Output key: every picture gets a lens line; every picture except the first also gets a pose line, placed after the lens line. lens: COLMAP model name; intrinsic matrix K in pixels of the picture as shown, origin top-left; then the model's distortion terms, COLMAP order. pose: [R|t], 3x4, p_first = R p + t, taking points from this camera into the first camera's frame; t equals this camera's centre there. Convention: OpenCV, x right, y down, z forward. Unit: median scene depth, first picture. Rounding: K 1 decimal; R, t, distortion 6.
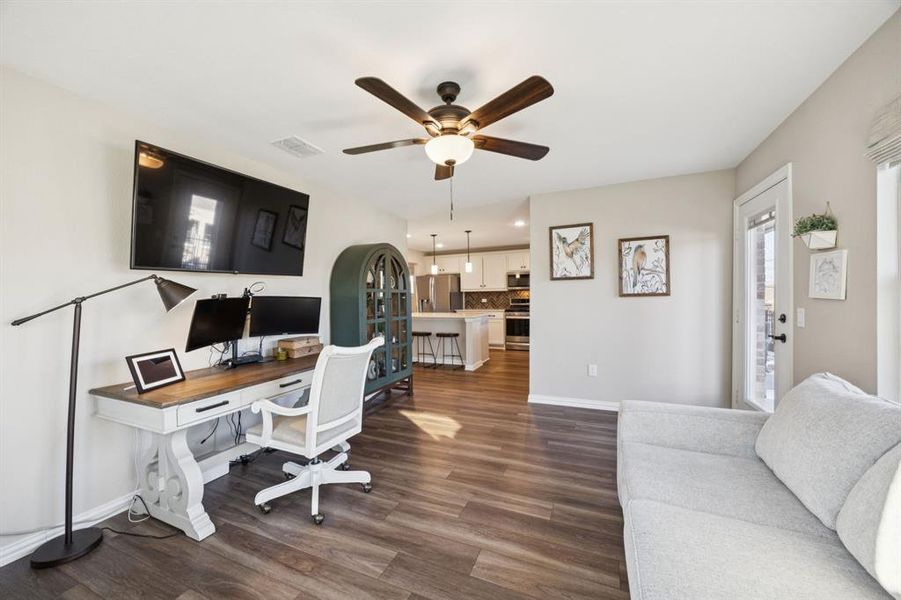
lens RADIAL K [[344.1, 0, 447.6], [0, 344.1, 296.6], [0, 0, 1]] dist [0.000336, 0.000003]
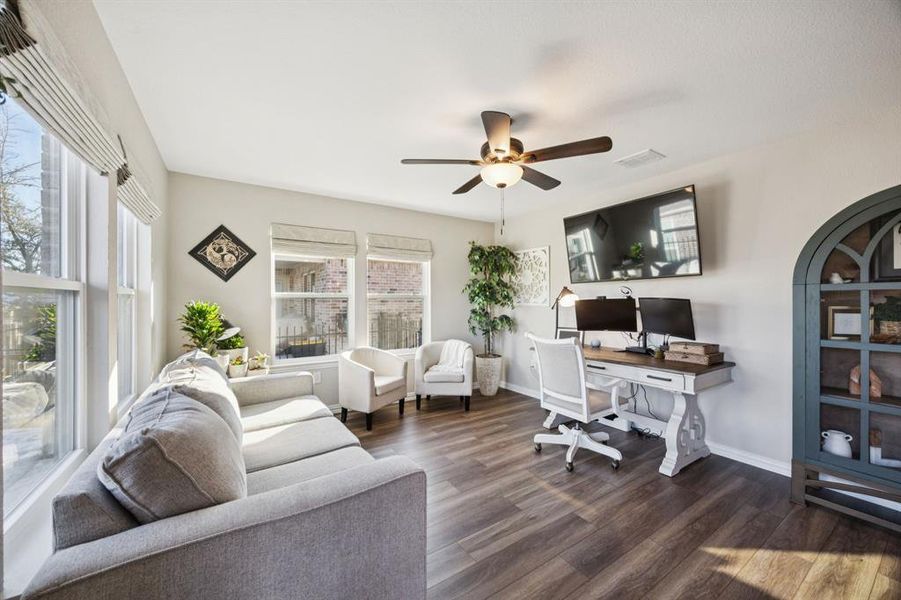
lens RADIAL K [[344.1, 0, 449.2], [0, 344.1, 297.4], [0, 0, 1]] dist [0.000336, 0.000003]
pose [[-0.541040, 0.005128, -0.840981, 0.908928], [0.001168, 0.999985, 0.005346, -0.010329], [0.840996, 0.001910, -0.541038, 1.246729]]
